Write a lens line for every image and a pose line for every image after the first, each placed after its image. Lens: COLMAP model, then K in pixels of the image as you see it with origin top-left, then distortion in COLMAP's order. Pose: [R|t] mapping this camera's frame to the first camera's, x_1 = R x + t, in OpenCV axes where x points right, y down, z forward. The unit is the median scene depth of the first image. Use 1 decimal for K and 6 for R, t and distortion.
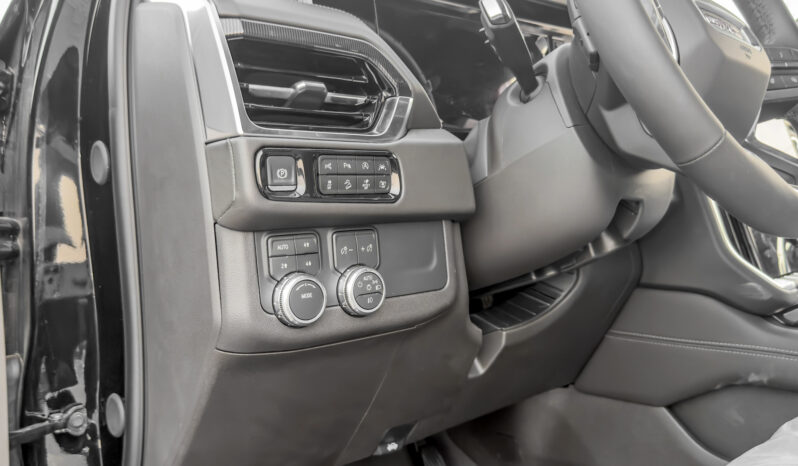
lens RADIAL K [[664.5, 0, 399.0], [0, 664.5, 233.0], [0, 0, 1]] dist [0.088688, -0.003718]
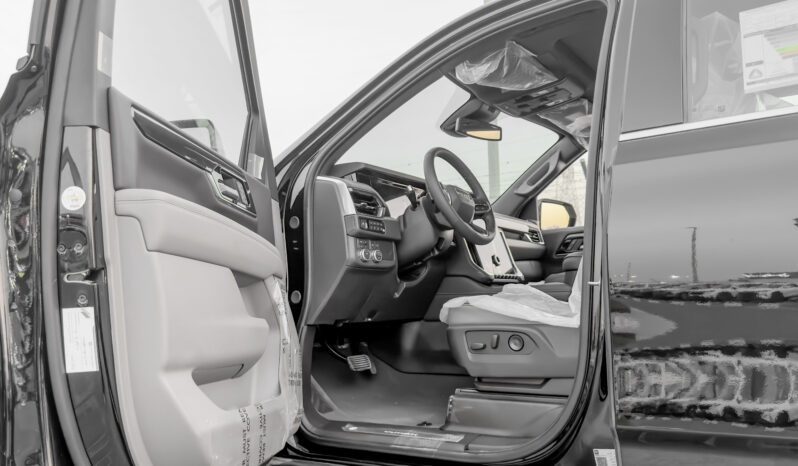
lens RADIAL K [[664.5, 0, 399.0], [0, 664.5, 233.0], [0, 0, 1]] dist [0.088688, -0.003718]
pose [[0.966747, 0.035980, 0.253192, -0.853534], [0.007798, 0.985445, -0.169814, 0.573898], [-0.255617, 0.166142, 0.952395, -2.561364]]
